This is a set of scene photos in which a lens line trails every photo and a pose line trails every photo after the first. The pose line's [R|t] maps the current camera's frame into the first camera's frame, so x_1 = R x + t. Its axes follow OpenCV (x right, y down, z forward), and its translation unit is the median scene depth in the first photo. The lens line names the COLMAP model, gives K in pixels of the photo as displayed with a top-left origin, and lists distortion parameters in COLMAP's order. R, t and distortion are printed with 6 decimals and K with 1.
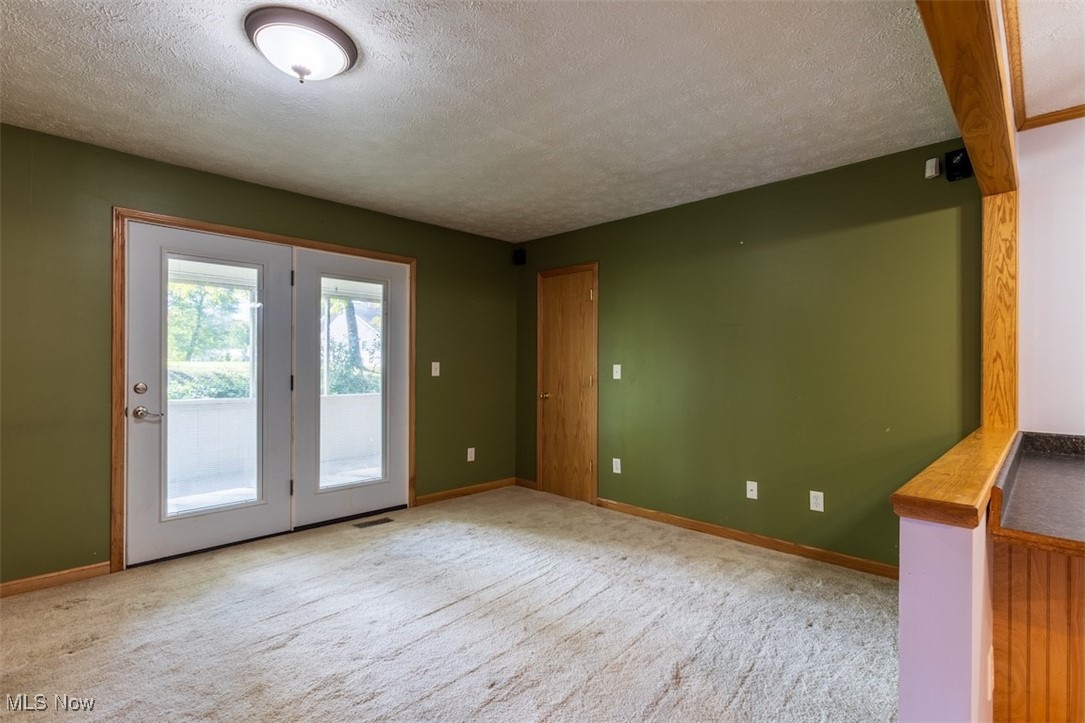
lens RADIAL K [[507.6, 0, 552.5], [0, 507.6, 365.6], [0, 0, 1]] dist [-0.007855, 0.005147]
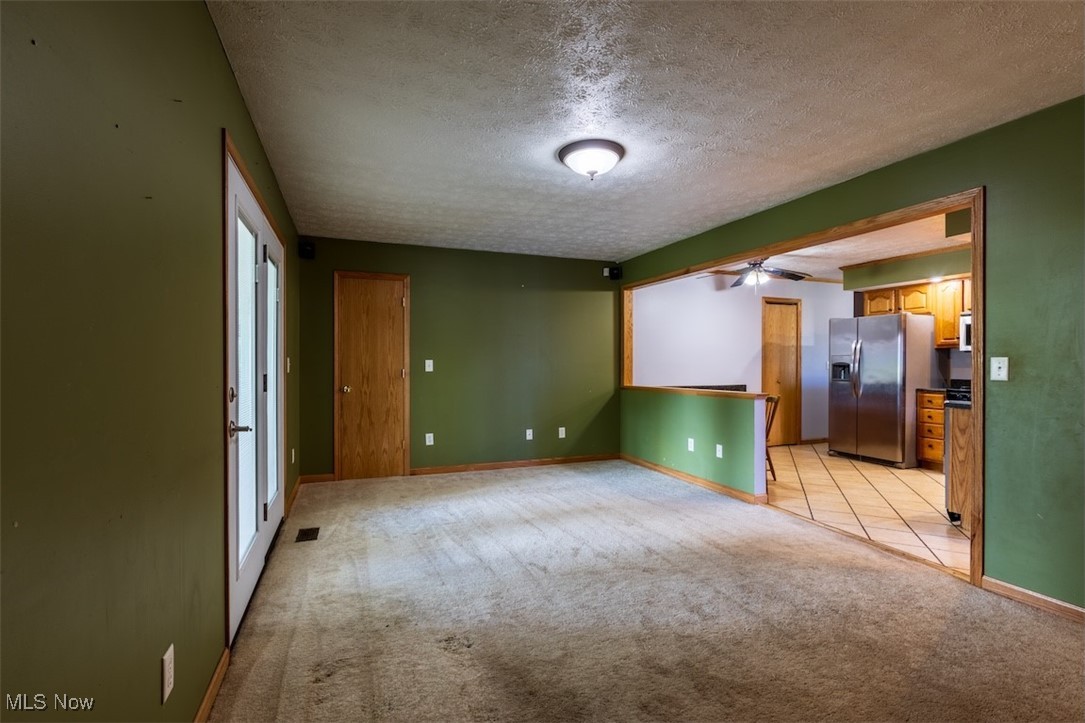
lens RADIAL K [[507.6, 0, 530.8], [0, 507.6, 362.0], [0, 0, 1]] dist [-0.007855, 0.005147]
pose [[0.422514, -0.005203, 0.906341, -1.316348], [-0.002074, 0.999975, 0.006707, -0.008102], [-0.906354, -0.004713, 0.422493, 0.332105]]
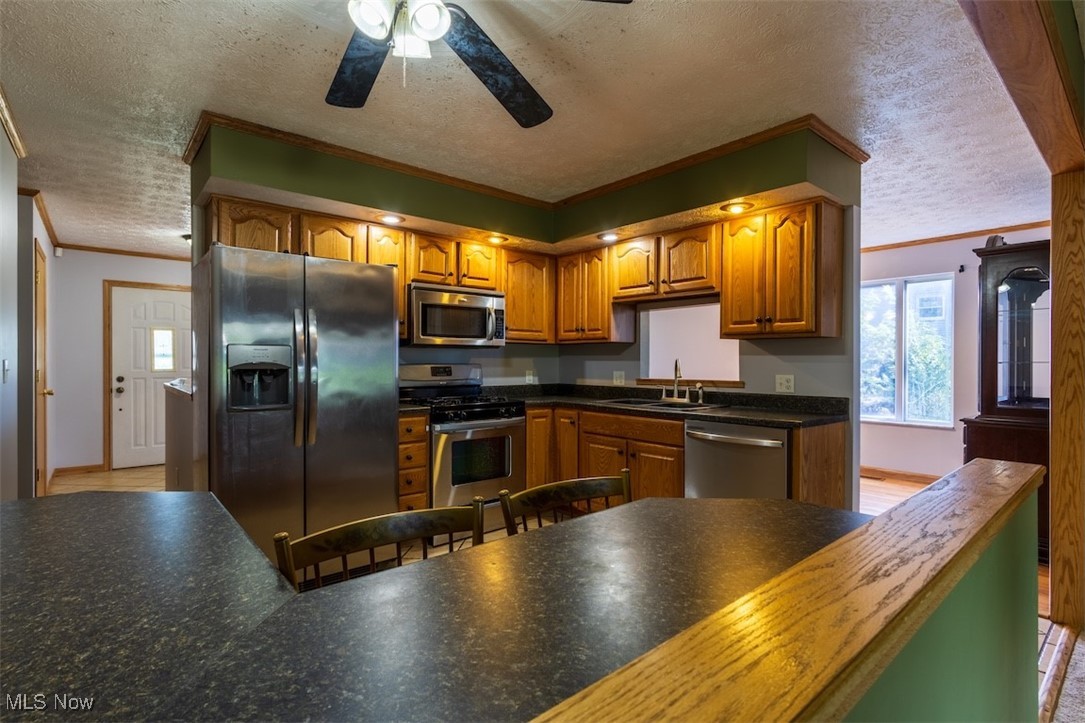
lens RADIAL K [[507.6, 0, 544.3], [0, 507.6, 366.6], [0, 0, 1]] dist [-0.007855, 0.005147]
pose [[-0.995152, -0.007225, 0.098081, 0.639819], [-0.006426, 0.999944, 0.008459, 0.000848], [-0.098137, 0.007788, -0.995142, 0.826491]]
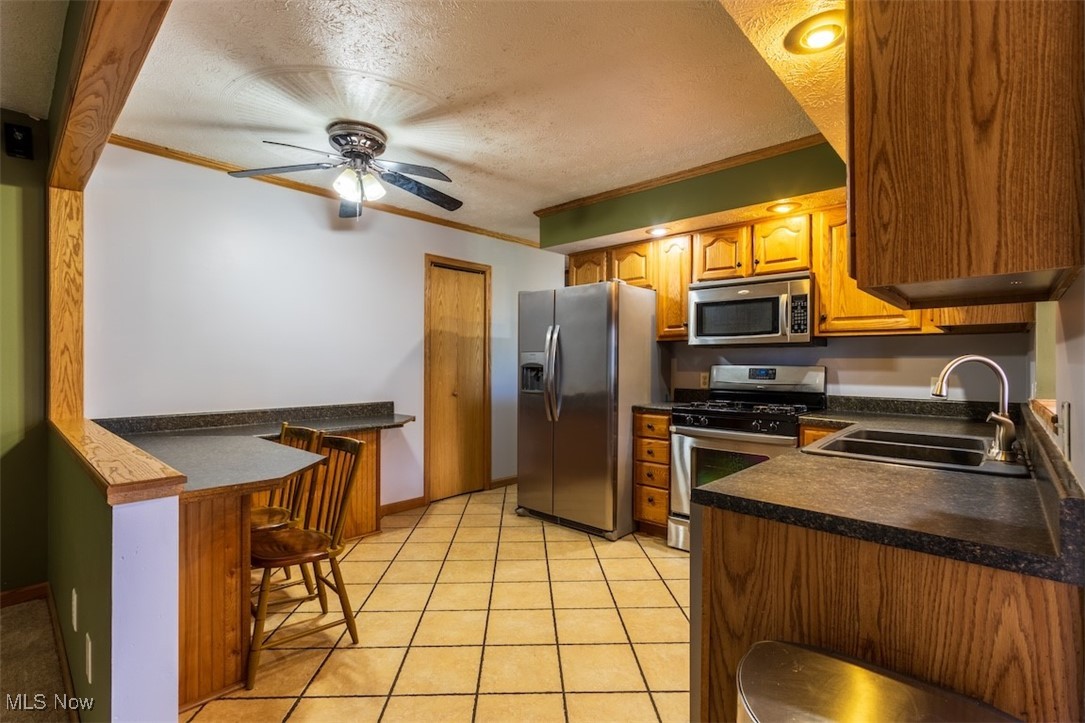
lens RADIAL K [[507.6, 0, 532.7], [0, 507.6, 364.2], [0, 0, 1]] dist [-0.007855, 0.005147]
pose [[-0.006954, -0.007259, 0.999949, -0.124807], [-0.006652, 0.999952, 0.007213, -0.000935], [-0.999954, -0.006602, -0.007002, 0.055820]]
